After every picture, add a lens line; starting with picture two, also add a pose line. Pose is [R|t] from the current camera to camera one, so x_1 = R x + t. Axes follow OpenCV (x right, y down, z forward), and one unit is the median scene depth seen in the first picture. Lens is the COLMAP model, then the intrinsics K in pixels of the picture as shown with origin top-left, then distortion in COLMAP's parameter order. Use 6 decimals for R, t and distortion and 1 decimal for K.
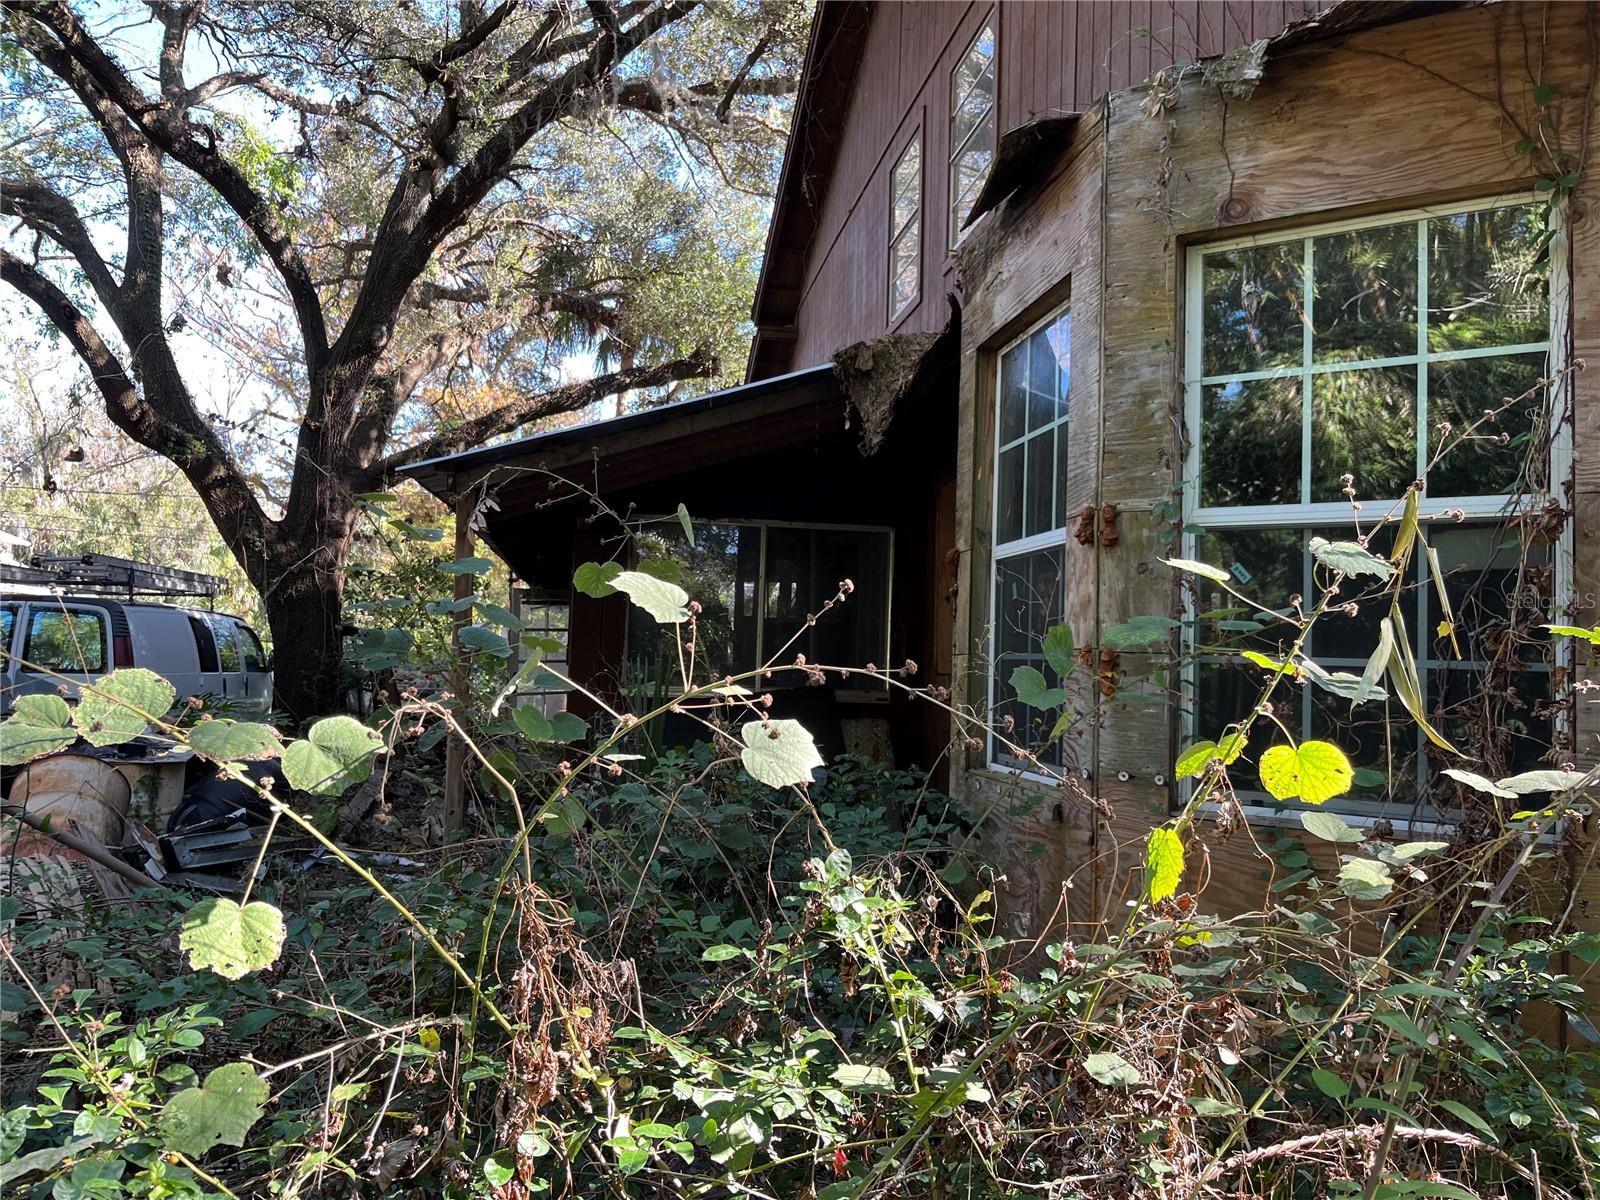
lens RADIAL K [[1195.8, 0, 793.4], [0, 1195.8, 596.0], [0, 0, 1]] dist [0.073176, -0.110097]
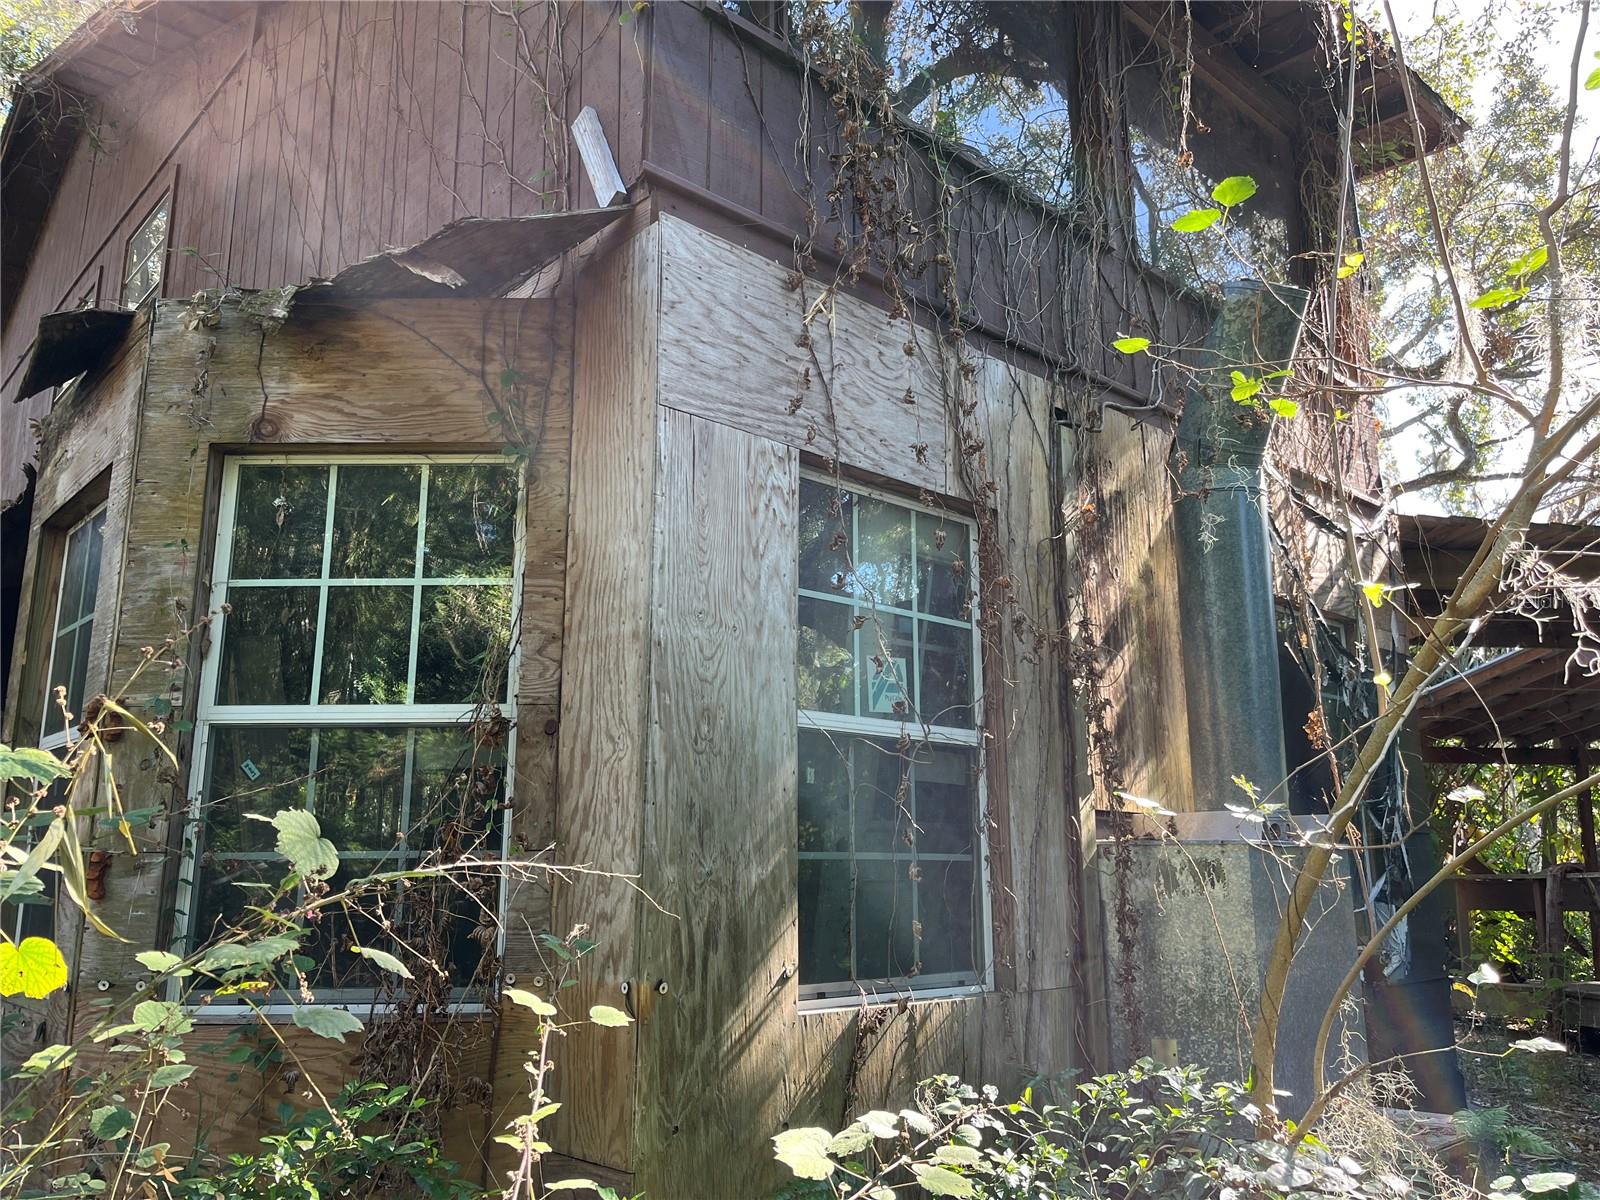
lens RADIAL K [[1195.8, 0, 793.4], [0, 1195.8, 596.0], [0, 0, 1]] dist [0.073176, -0.110097]
pose [[0.835461, 0.084118, 0.543074, 0.181490], [0.002316, 0.987668, -0.156545, -0.003623], [-0.549545, 0.132045, 0.824963, -0.121131]]
